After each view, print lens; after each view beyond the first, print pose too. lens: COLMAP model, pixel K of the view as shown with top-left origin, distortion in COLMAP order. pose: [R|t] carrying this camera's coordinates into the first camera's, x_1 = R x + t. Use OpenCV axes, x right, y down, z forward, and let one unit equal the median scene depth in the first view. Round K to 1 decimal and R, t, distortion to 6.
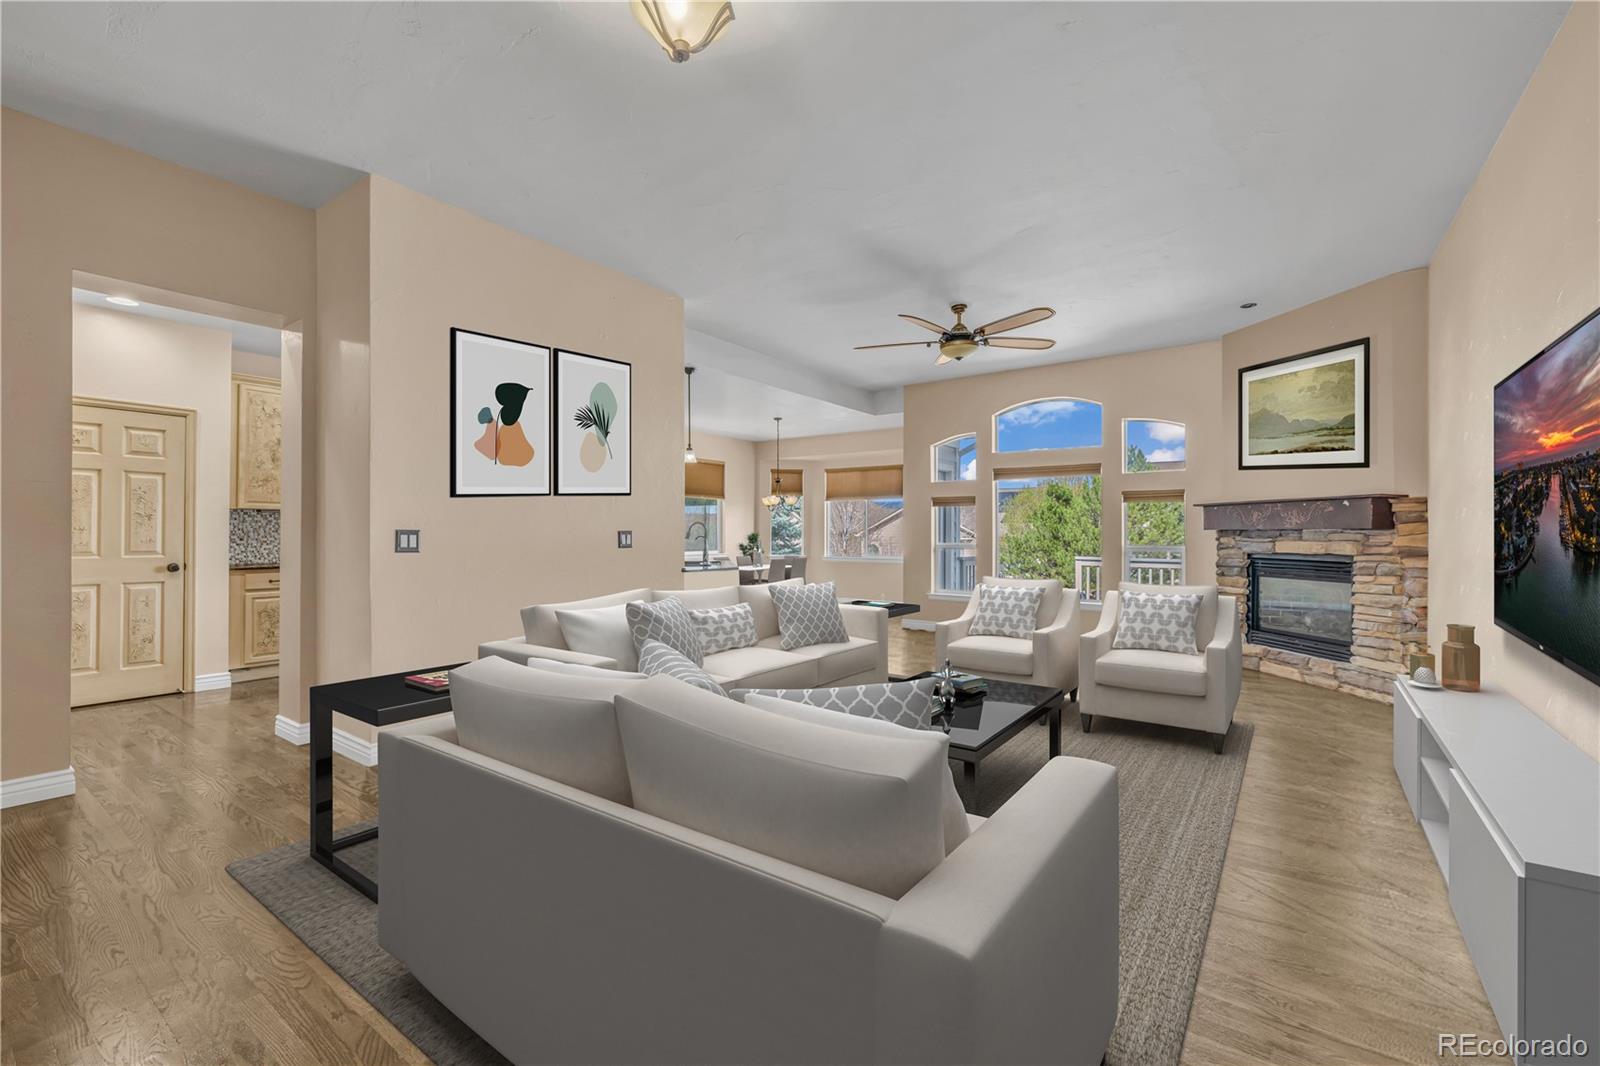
lens RADIAL K [[675.7, 0, 801.9], [0, 675.7, 533.3], [0, 0, 1]] dist [-0.002250, 0.000182]
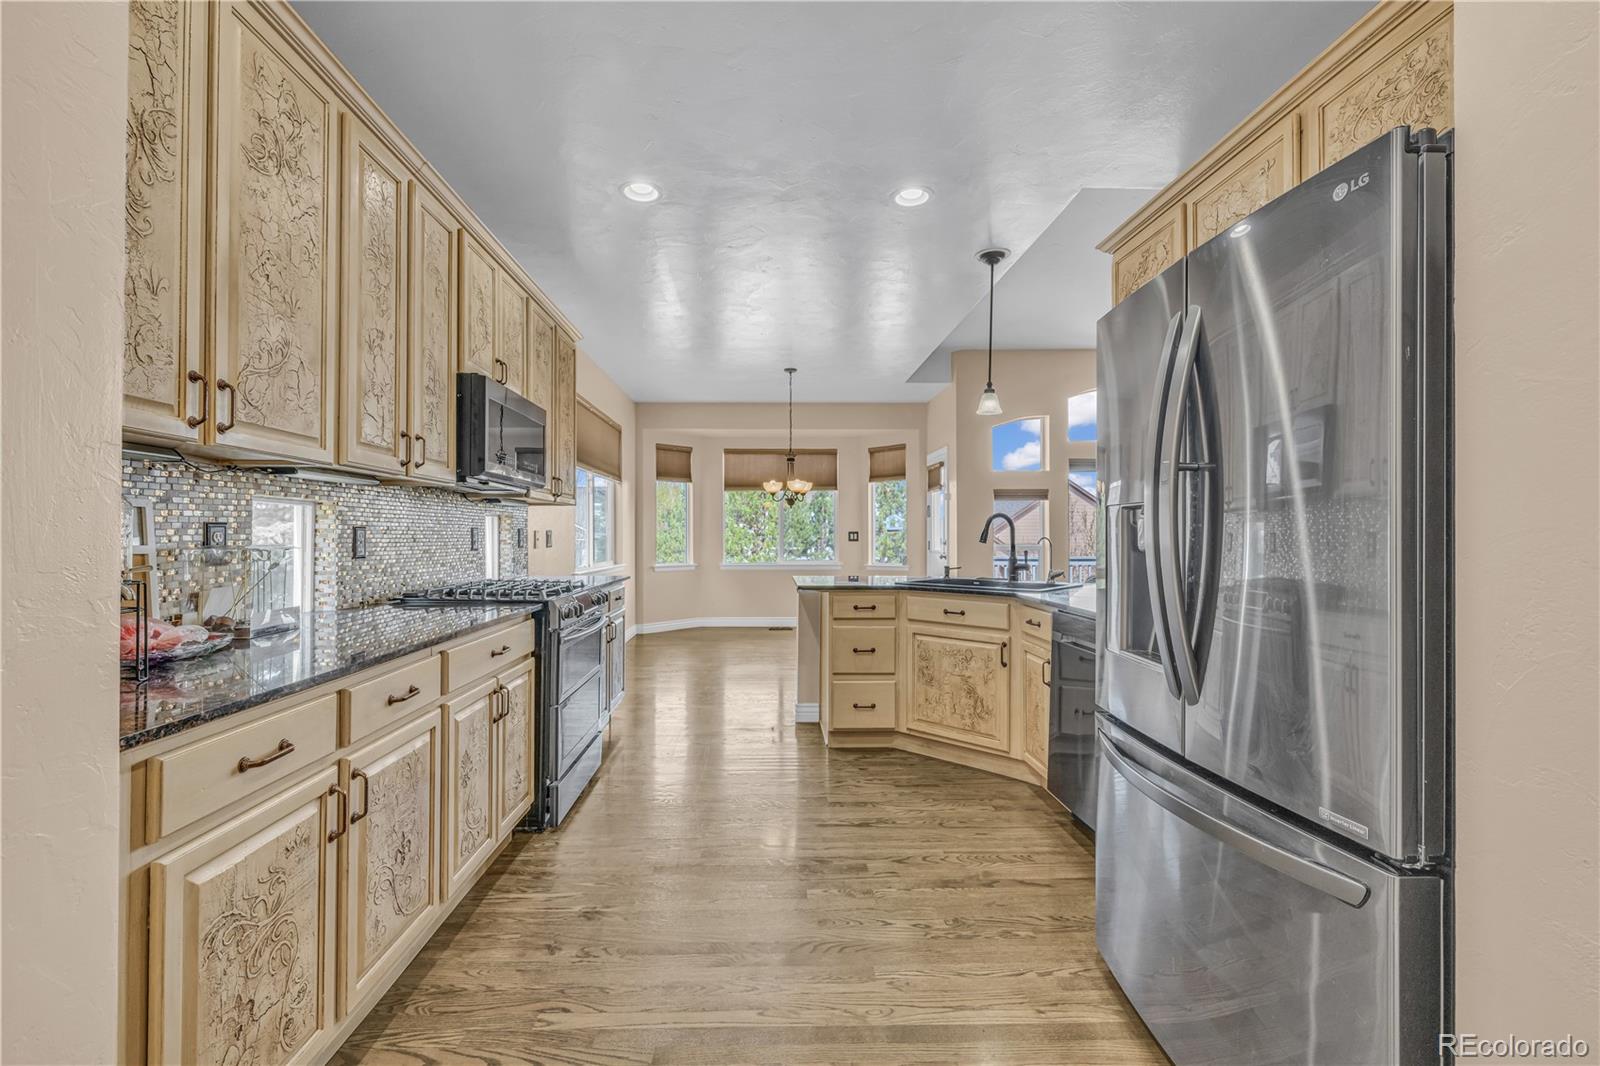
lens RADIAL K [[675.7, 0, 766.8], [0, 675.7, 526.4], [0, 0, 1]] dist [-0.002250, 0.000182]
pose [[0.807889, 0.004817, 0.589315, -0.733578], [0.002693, 0.999926, -0.011864, 0.002920], [-0.589328, 0.011172, 0.807817, 0.691268]]
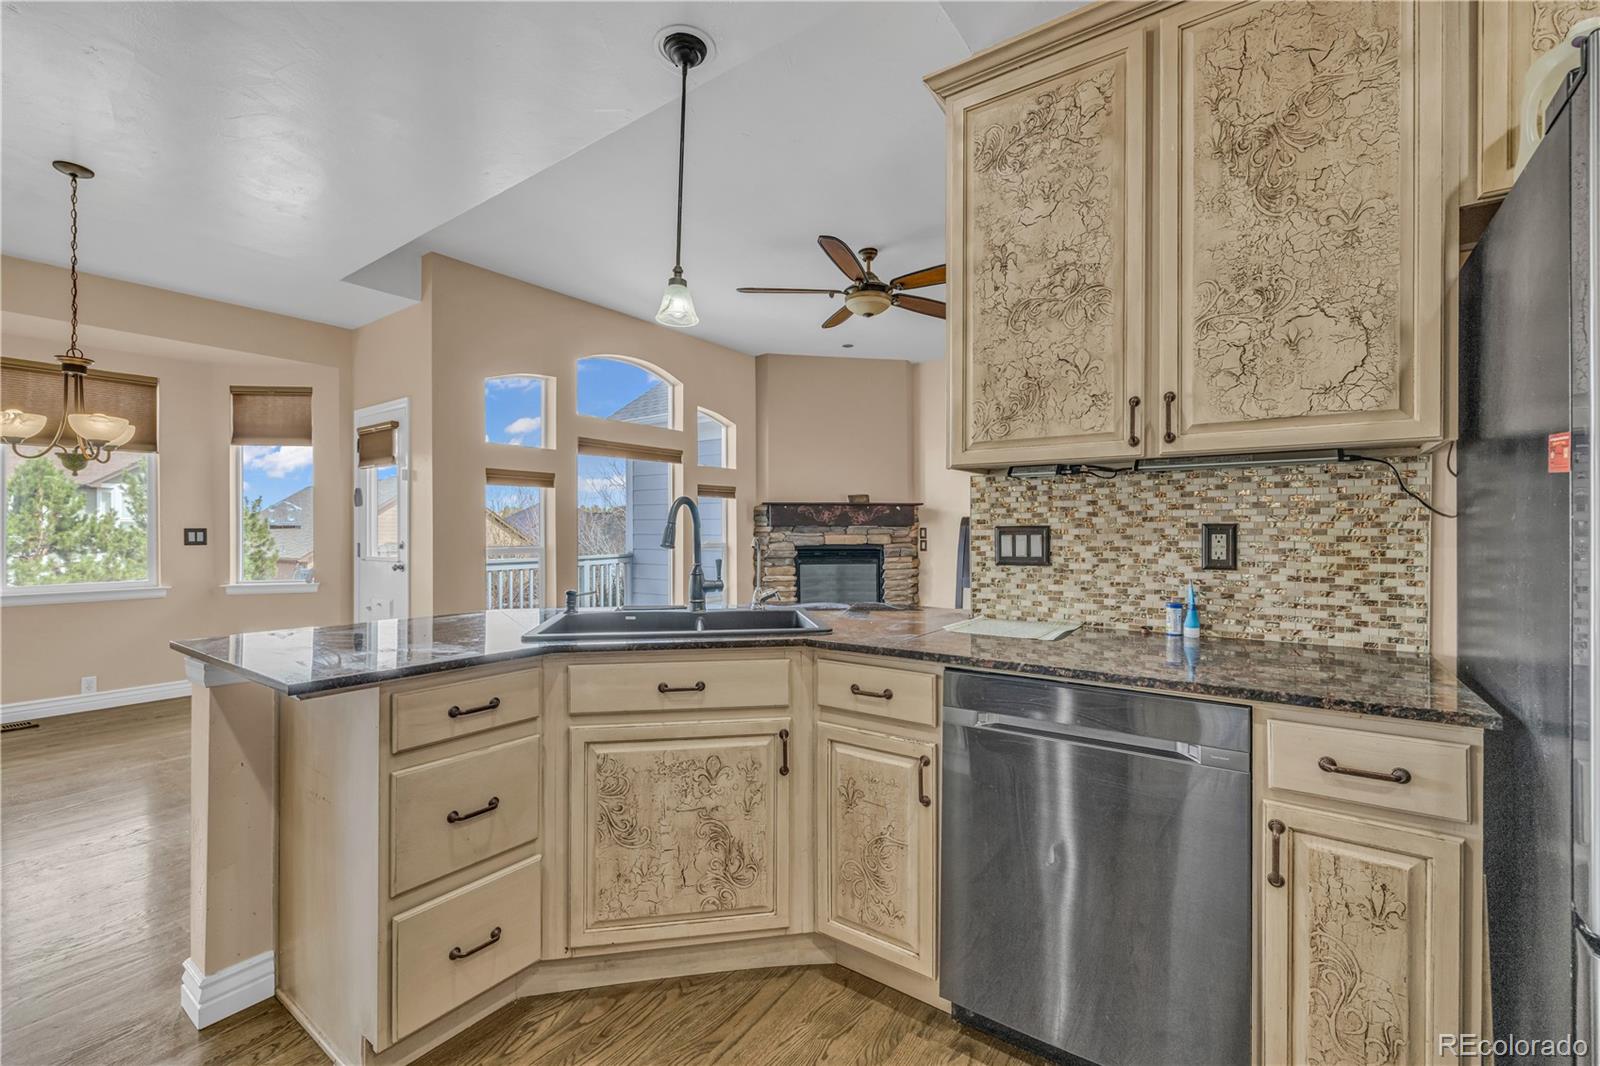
lens RADIAL K [[675.7, 0, 800.1], [0, 675.7, 532.0], [0, 0, 1]] dist [-0.002250, 0.000182]
pose [[-0.000010, -0.002597, 0.999997, -0.551021], [0.003004, 0.999992, 0.002597, 0.002204], [-0.999995, 0.003004, -0.000003, 1.020548]]
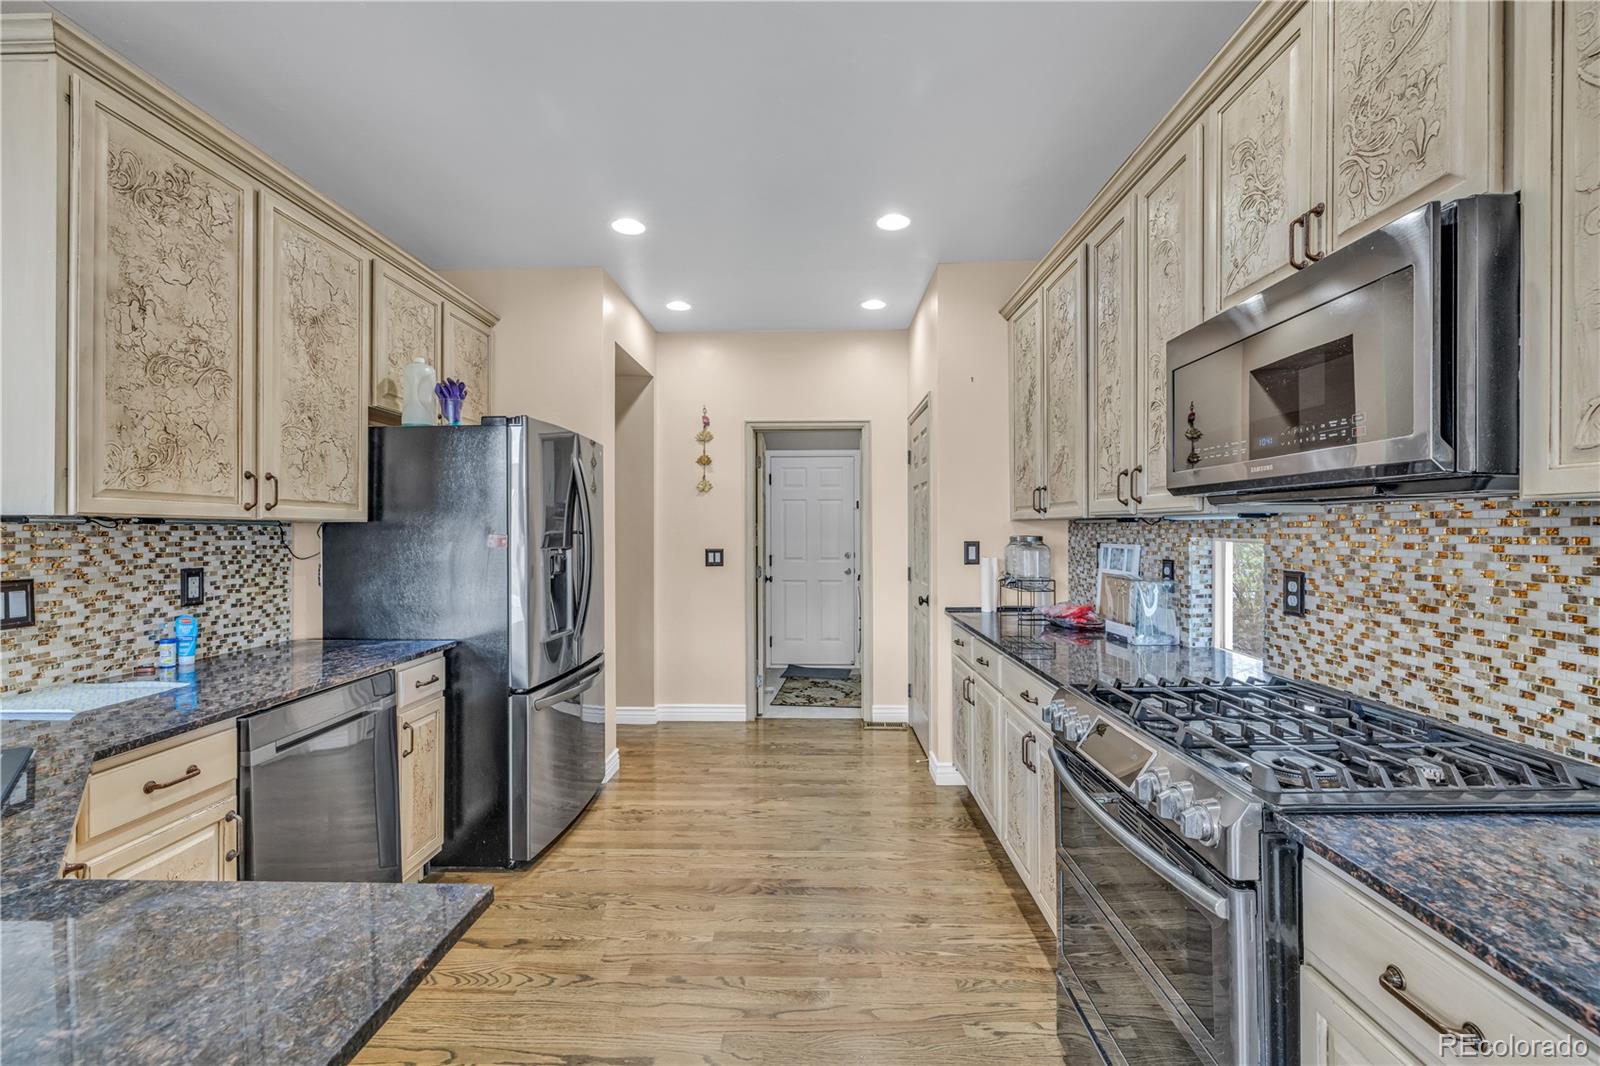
lens RADIAL K [[675.7, 0, 803.1], [0, 675.7, 522.9], [0, 0, 1]] dist [-0.002250, 0.000182]
pose [[-0.823572, -0.006364, -0.567176, -0.311649], [-0.000642, 0.999947, -0.010287, -0.022047], [0.567211, -0.008108, -0.823533, 1.335639]]
